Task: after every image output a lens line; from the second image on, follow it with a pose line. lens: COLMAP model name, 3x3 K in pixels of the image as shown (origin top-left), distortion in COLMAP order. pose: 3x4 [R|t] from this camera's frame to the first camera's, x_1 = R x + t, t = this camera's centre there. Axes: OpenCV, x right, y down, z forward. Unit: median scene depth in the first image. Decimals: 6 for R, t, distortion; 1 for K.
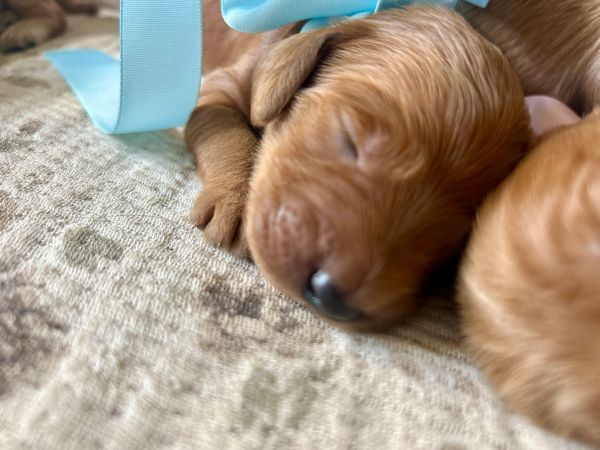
lens RADIAL K [[470.7, 0, 300.6], [0, 470.7, 223.6], [0, 0, 1]] dist [0.018031, 0.005206]
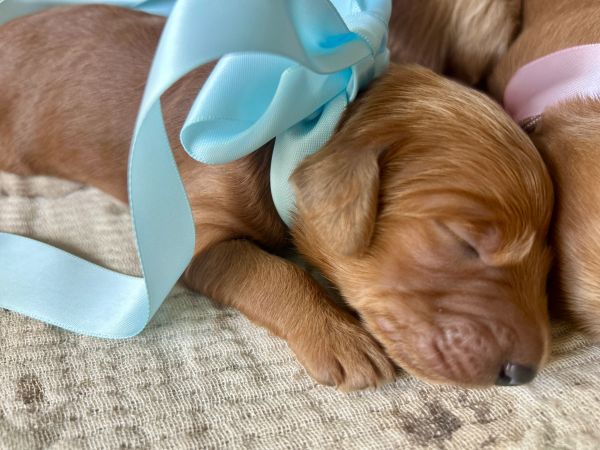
lens RADIAL K [[457.3, 0, 299.9], [0, 457.3, 229.0], [0, 0, 1]] dist [-0.031839, -0.003013]
pose [[0.777285, -0.495452, 0.387756, -0.442296], [0.445716, 0.868623, 0.216405, -0.460333], [-0.444033, 0.004621, 0.895999, 0.166115]]
